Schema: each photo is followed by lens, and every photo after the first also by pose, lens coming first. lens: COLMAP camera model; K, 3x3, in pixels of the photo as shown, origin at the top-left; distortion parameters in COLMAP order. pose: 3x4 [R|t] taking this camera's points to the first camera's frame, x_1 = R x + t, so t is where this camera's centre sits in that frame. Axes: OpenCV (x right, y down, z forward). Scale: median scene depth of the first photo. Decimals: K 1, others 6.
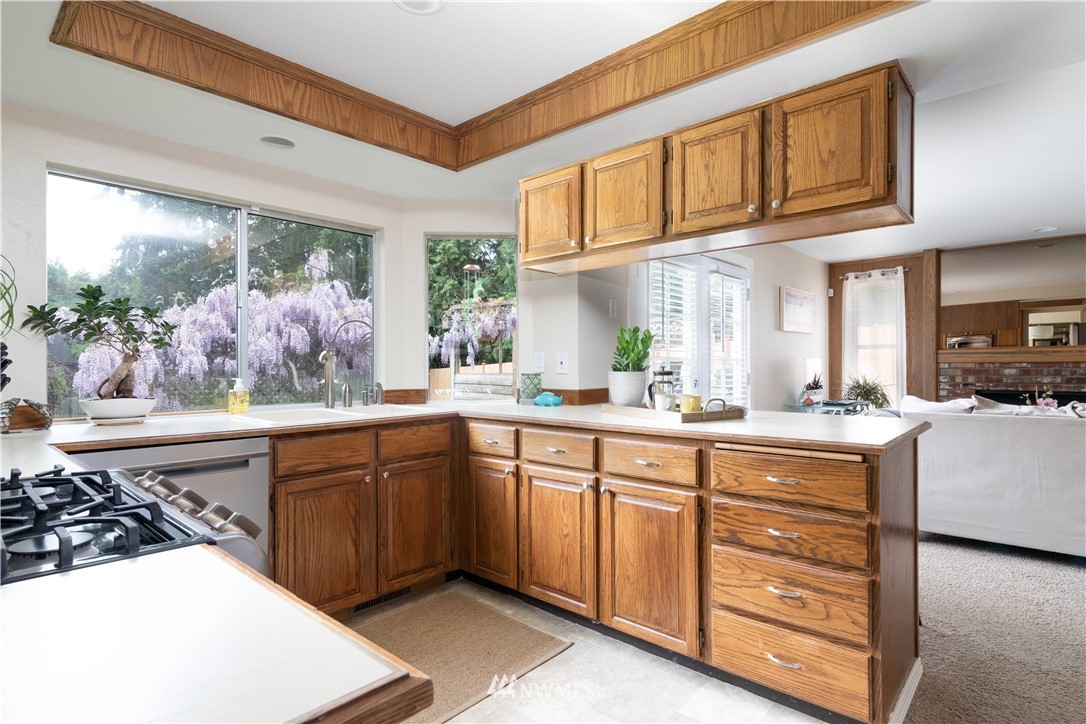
lens RADIAL K [[559.9, 0, 546.5], [0, 559.9, 358.6], [0, 0, 1]] dist [0.000458, -0.000344]
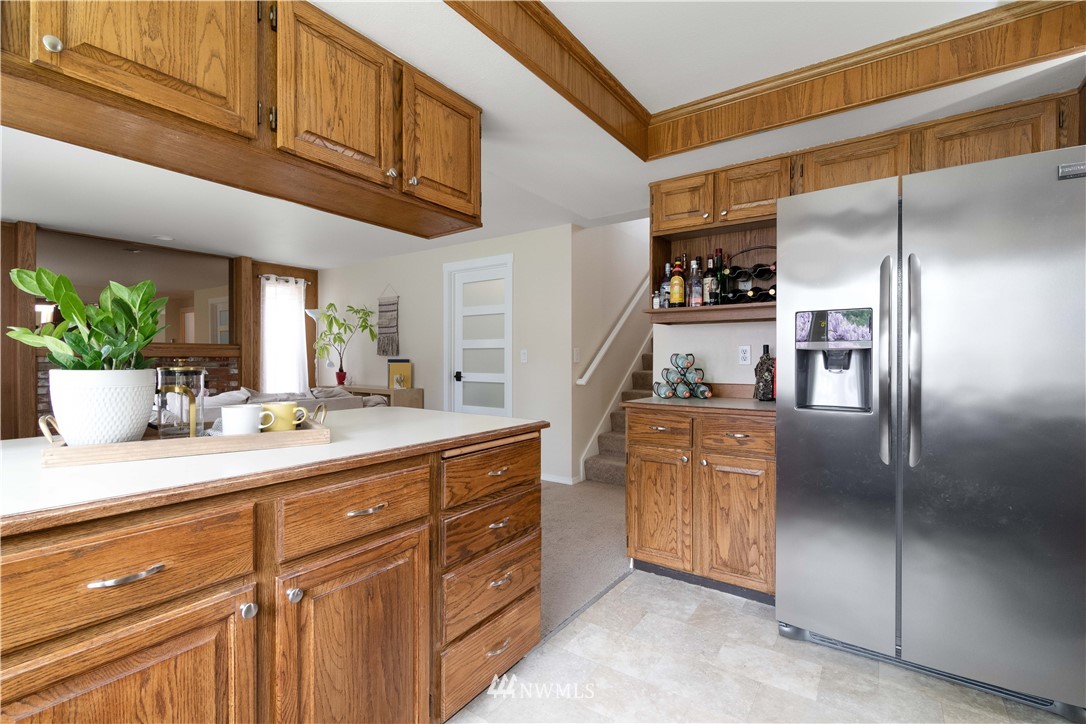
lens RADIAL K [[492.0, 0, 542.9], [0, 492.0, 360.6], [0, 0, 1]] dist [-0.003722, -0.000433]
pose [[-0.123637, 0.000939, 0.992327, -0.368066], [-0.013420, 0.999907, -0.002619, 0.013231], [-0.992237, -0.013641, -0.123613, 0.800915]]
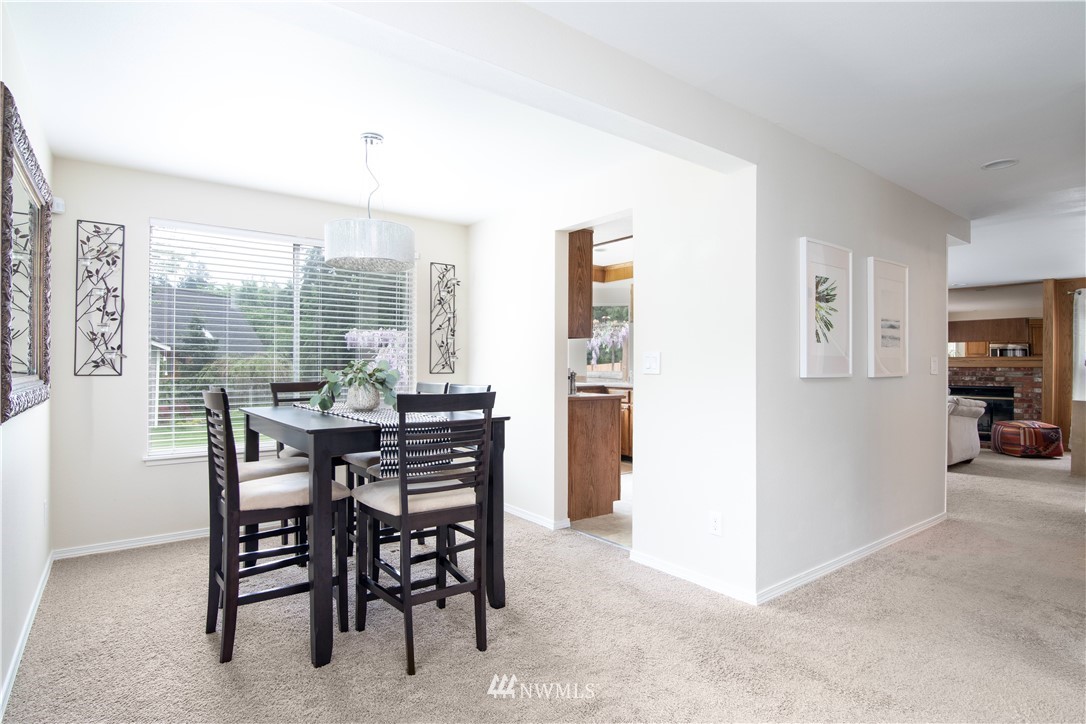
lens RADIAL K [[559.9, 0, 545.4], [0, 559.9, 365.5], [0, 0, 1]] dist [0.000458, -0.000344]
pose [[0.983274, 0.011607, -0.181762, 0.035549], [-0.009451, 0.999874, 0.012725, -0.017659], [0.181887, -0.010794, 0.983260, -1.726781]]
